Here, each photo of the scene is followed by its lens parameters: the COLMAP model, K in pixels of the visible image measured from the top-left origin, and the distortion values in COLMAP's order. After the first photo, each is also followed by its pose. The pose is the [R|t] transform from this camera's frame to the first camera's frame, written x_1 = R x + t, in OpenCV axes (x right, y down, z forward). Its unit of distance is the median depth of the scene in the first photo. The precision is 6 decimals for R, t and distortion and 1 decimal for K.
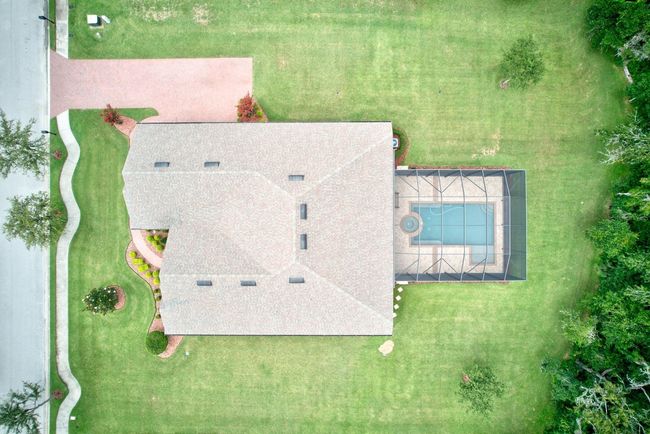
lens RADIAL K [[416.6, 0, 327.7], [0, 416.6, 219.8], [0, 0, 1]] dist [-0.078005, 0.072137]
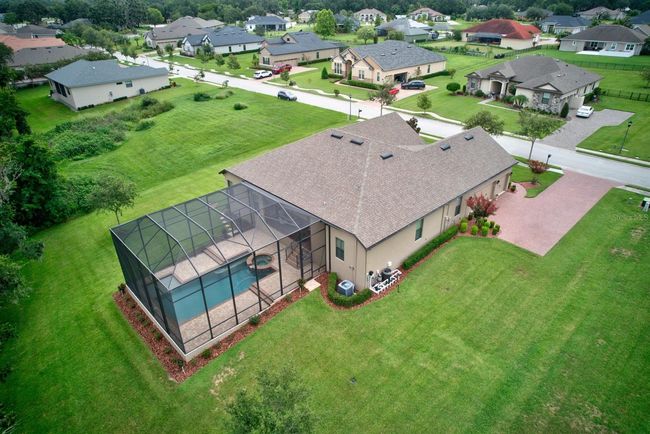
lens RADIAL K [[416.6, 0, 327.7], [0, 416.6, 219.8], [0, 0, 1]] dist [-0.078005, 0.072137]
pose [[-0.726043, 0.346822, -0.593781, 0.561663], [-0.687337, -0.339987, 0.641854, -0.579193], [0.020732, 0.874141, 0.485229, 0.523179]]
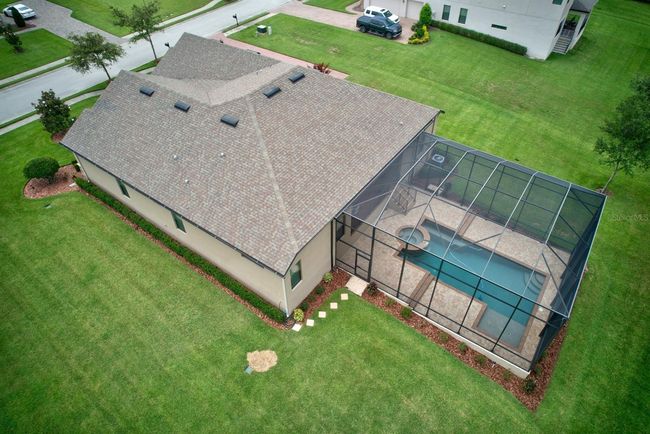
lens RADIAL K [[416.6, 0, 327.7], [0, 416.6, 219.8], [0, 0, 1]] dist [-0.078005, 0.072137]
pose [[0.815080, 0.407833, -0.411481, 0.351951], [-0.579343, 0.570712, -0.581937, 0.461870], [-0.002496, 0.712713, 0.701451, 0.504023]]
